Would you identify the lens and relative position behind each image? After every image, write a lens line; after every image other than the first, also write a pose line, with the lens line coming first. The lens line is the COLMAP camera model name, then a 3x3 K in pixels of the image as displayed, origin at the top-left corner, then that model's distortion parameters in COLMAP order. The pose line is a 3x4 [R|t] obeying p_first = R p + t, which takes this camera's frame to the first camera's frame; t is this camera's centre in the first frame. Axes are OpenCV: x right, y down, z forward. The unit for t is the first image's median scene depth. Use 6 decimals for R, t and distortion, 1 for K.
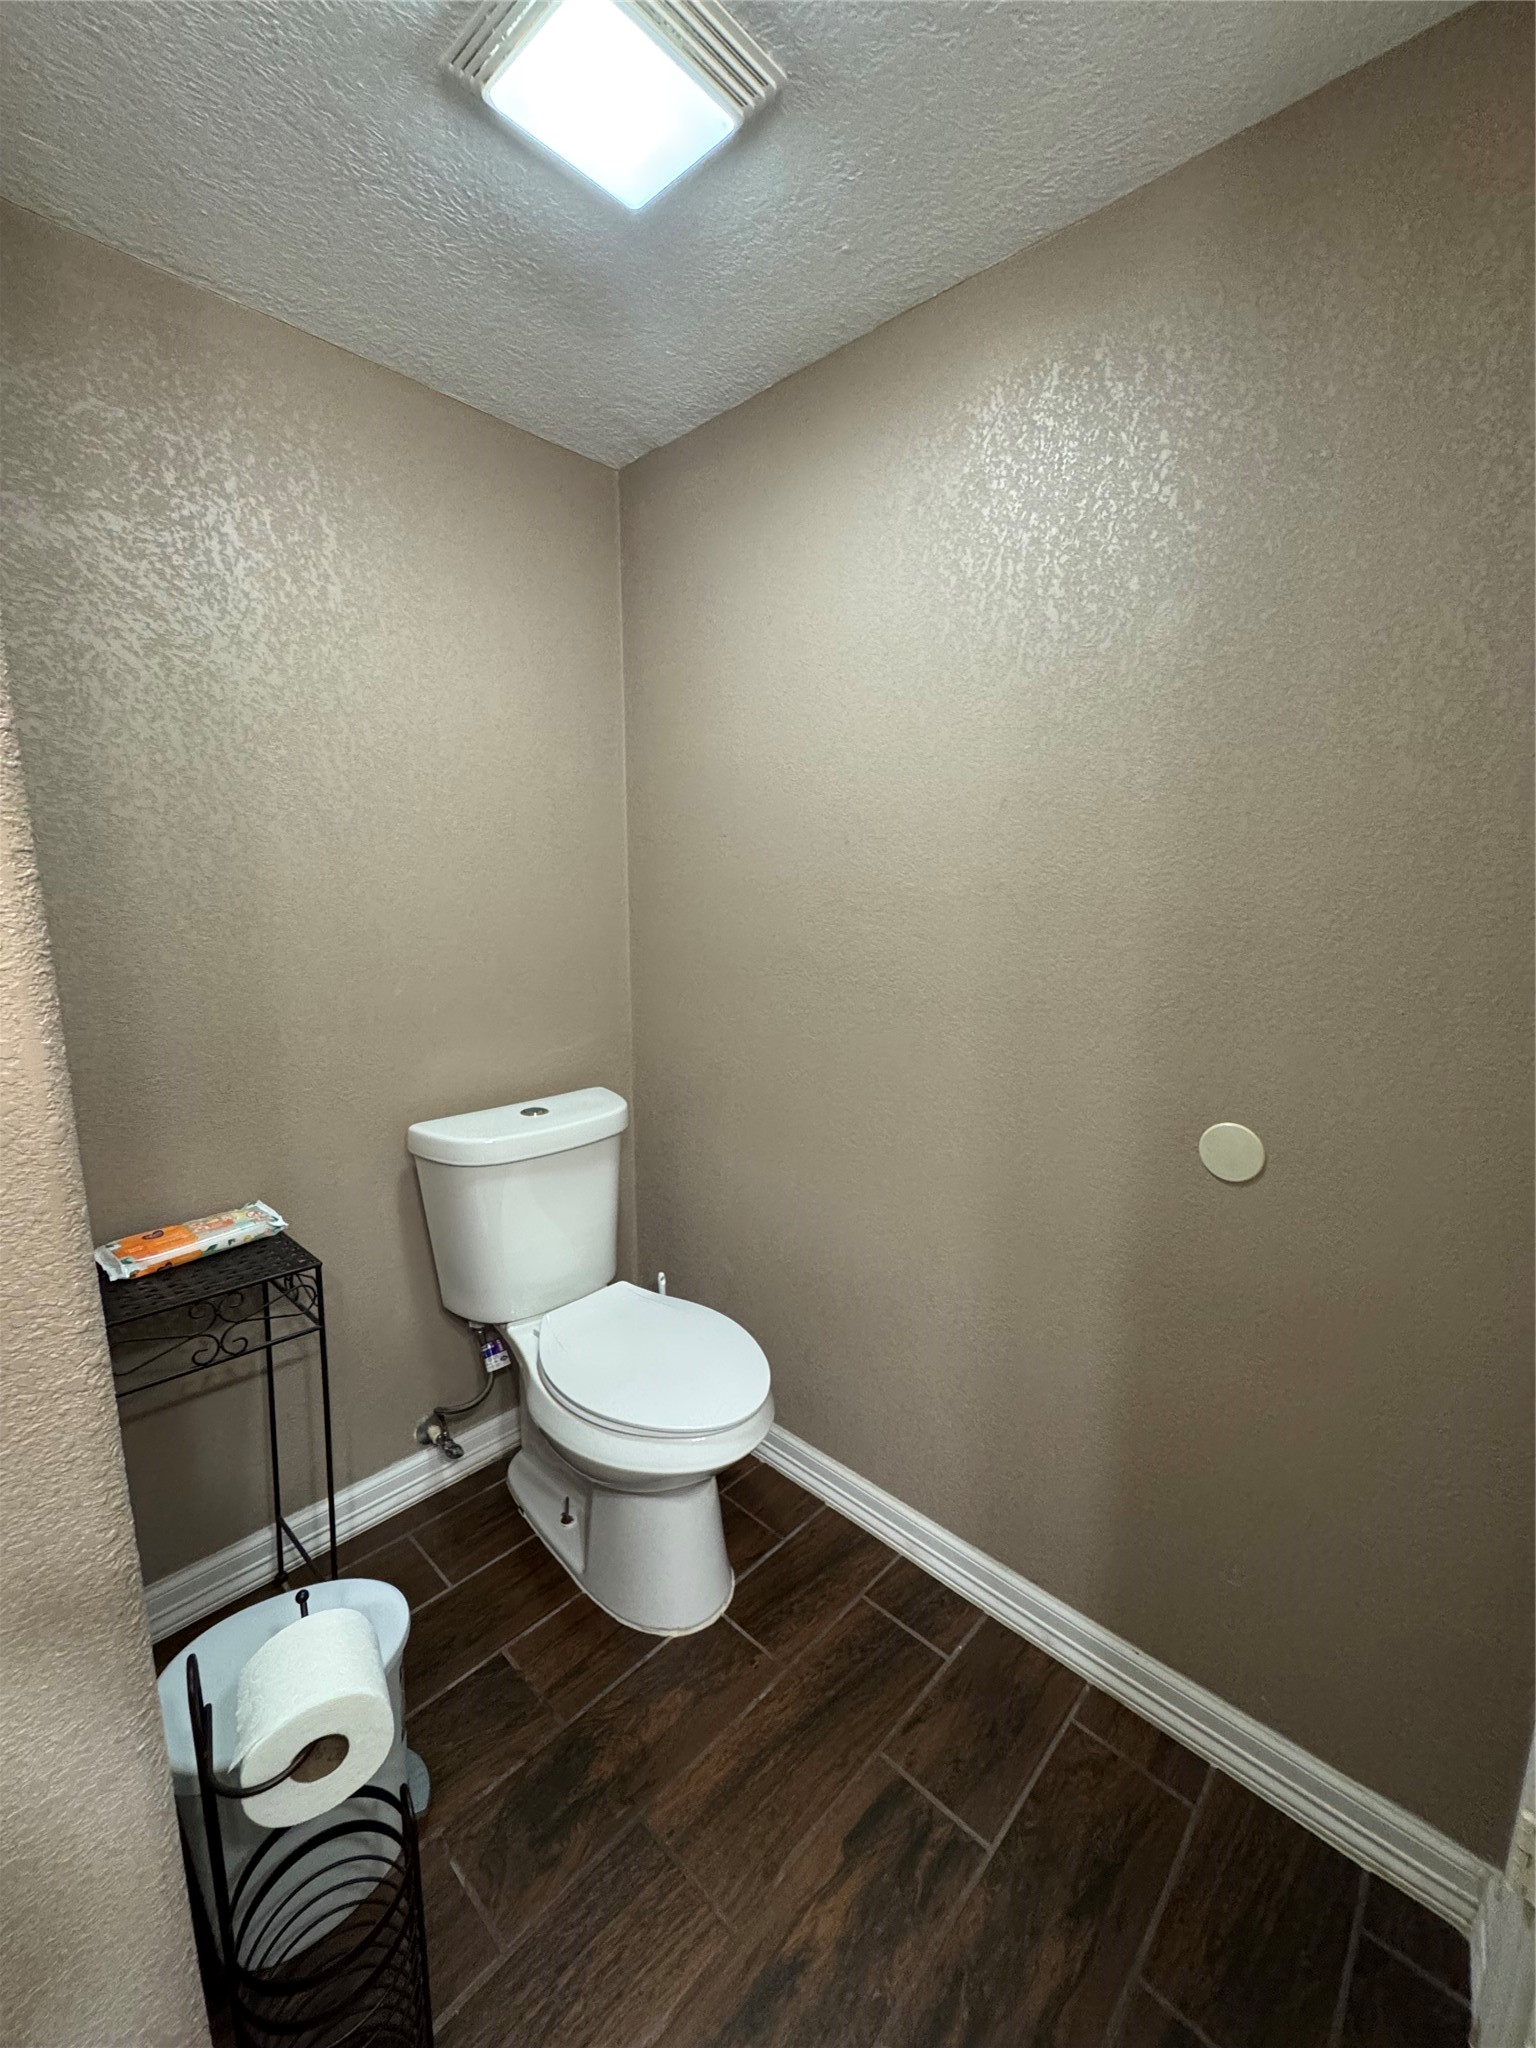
lens RADIAL K [[826.1, 0, 768.0], [0, 826.1, 1024.0], [0, 0, 1]] dist [-0.002705, -0.000277]
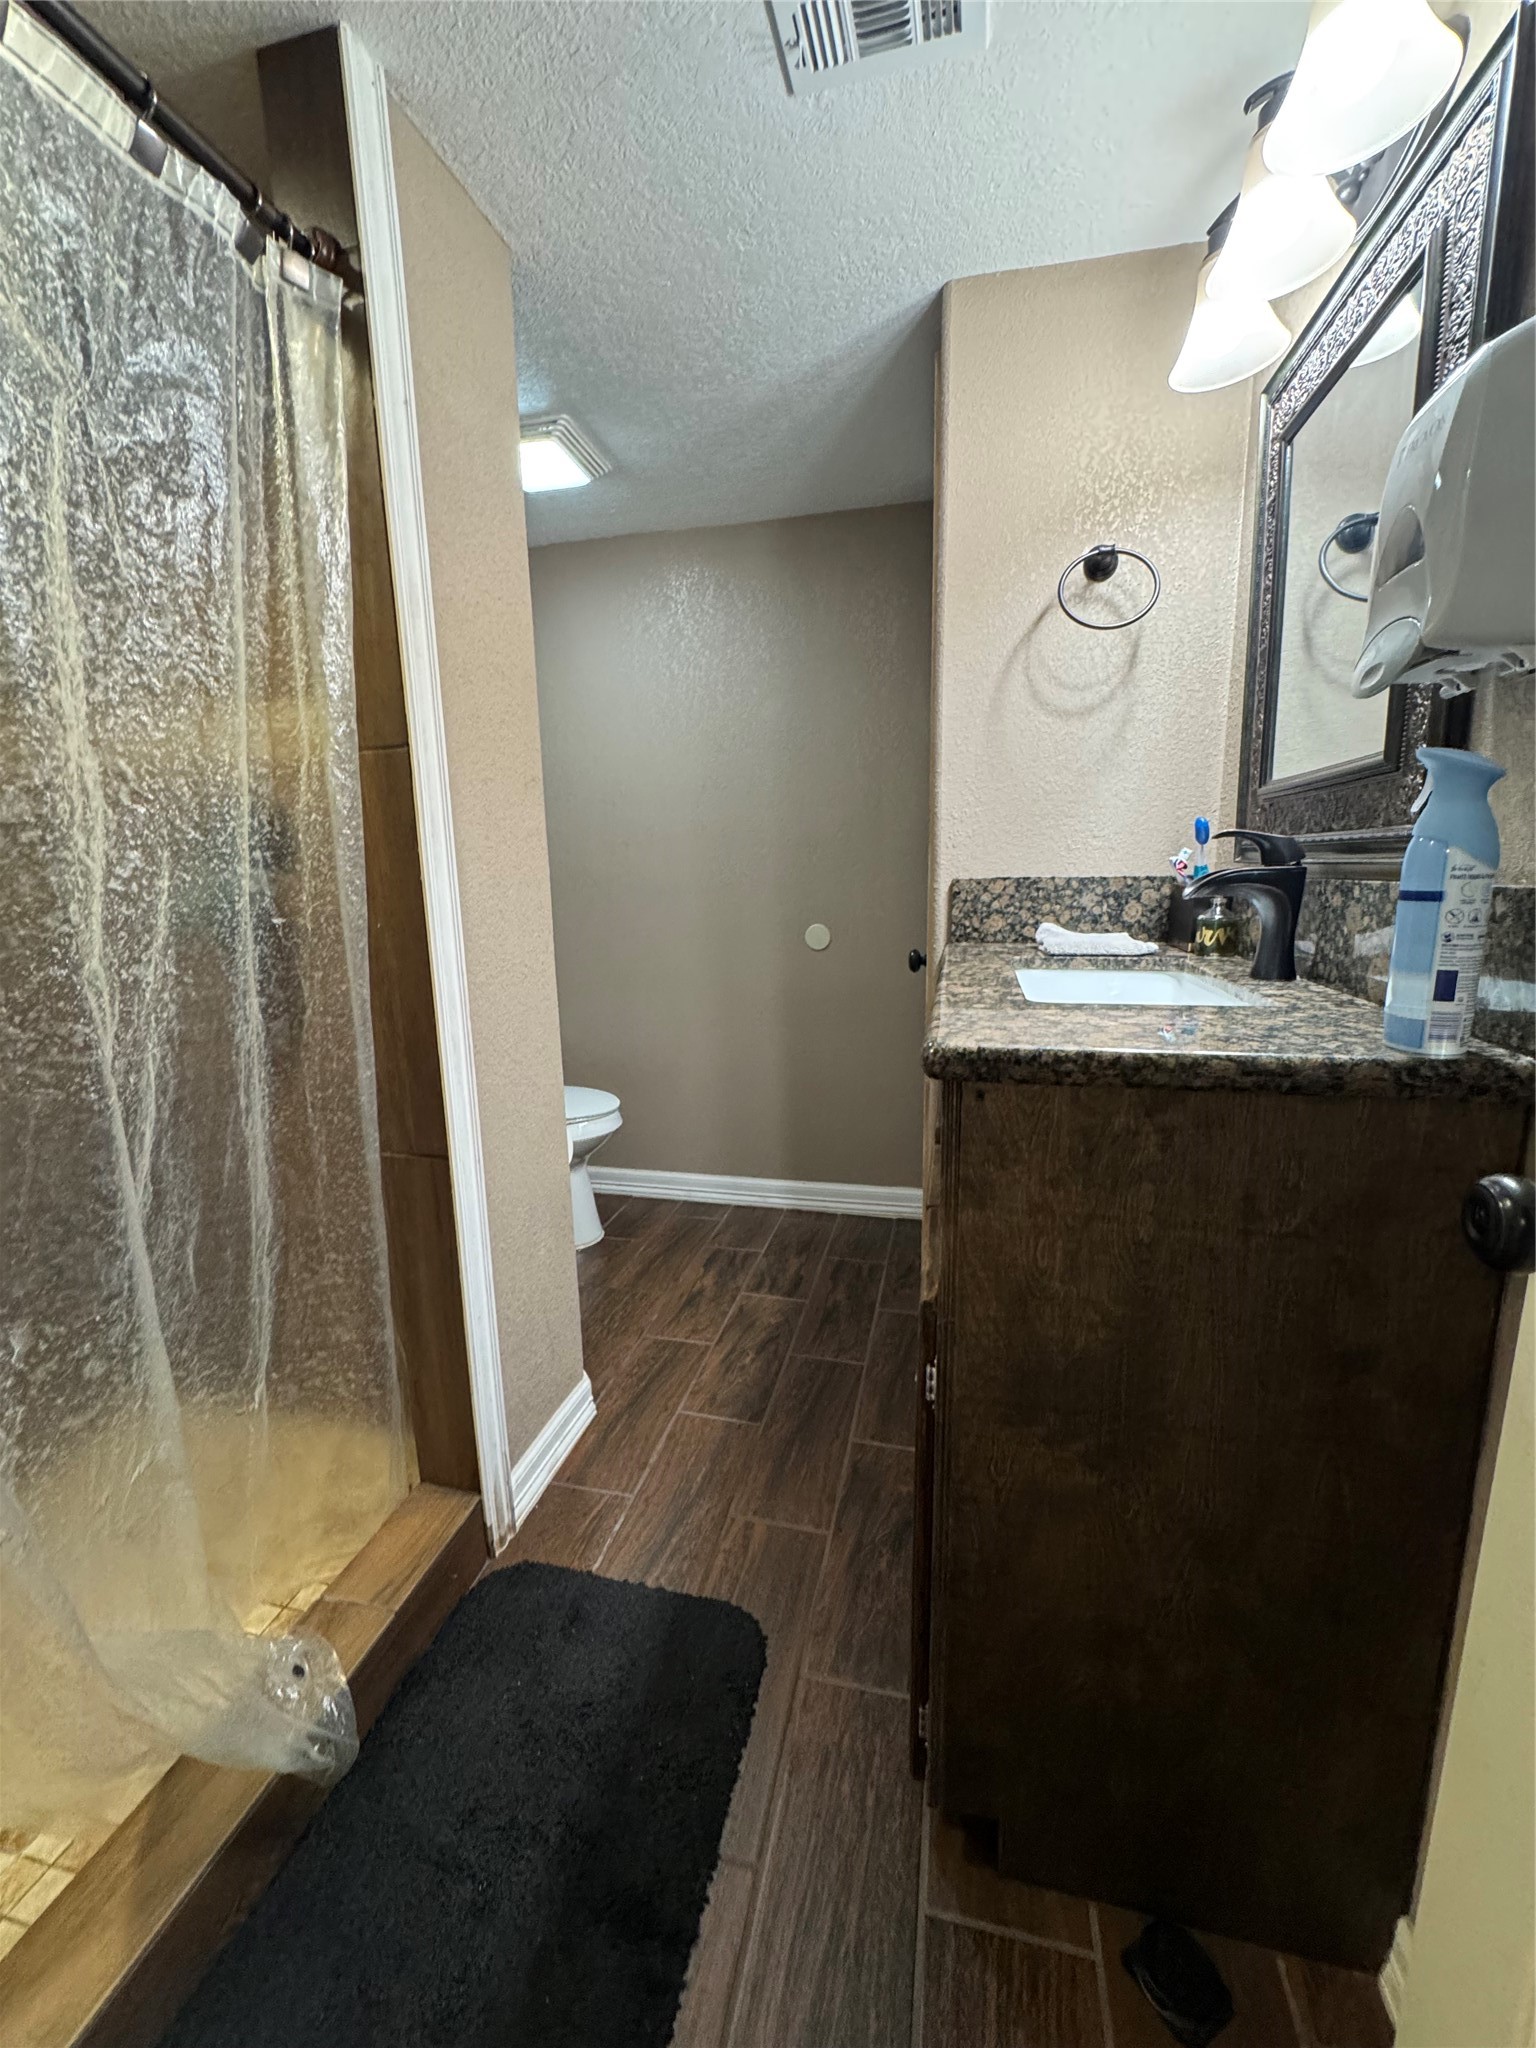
lens RADIAL K [[826.1, 0, 768.0], [0, 826.1, 1024.0], [0, 0, 1]] dist [-0.002705, -0.000277]
pose [[0.866365, -0.118105, 0.485246, -0.680468], [0.110502, 0.992885, 0.044370, 0.259920], [-0.487034, 0.015180, 0.873251, -0.913719]]
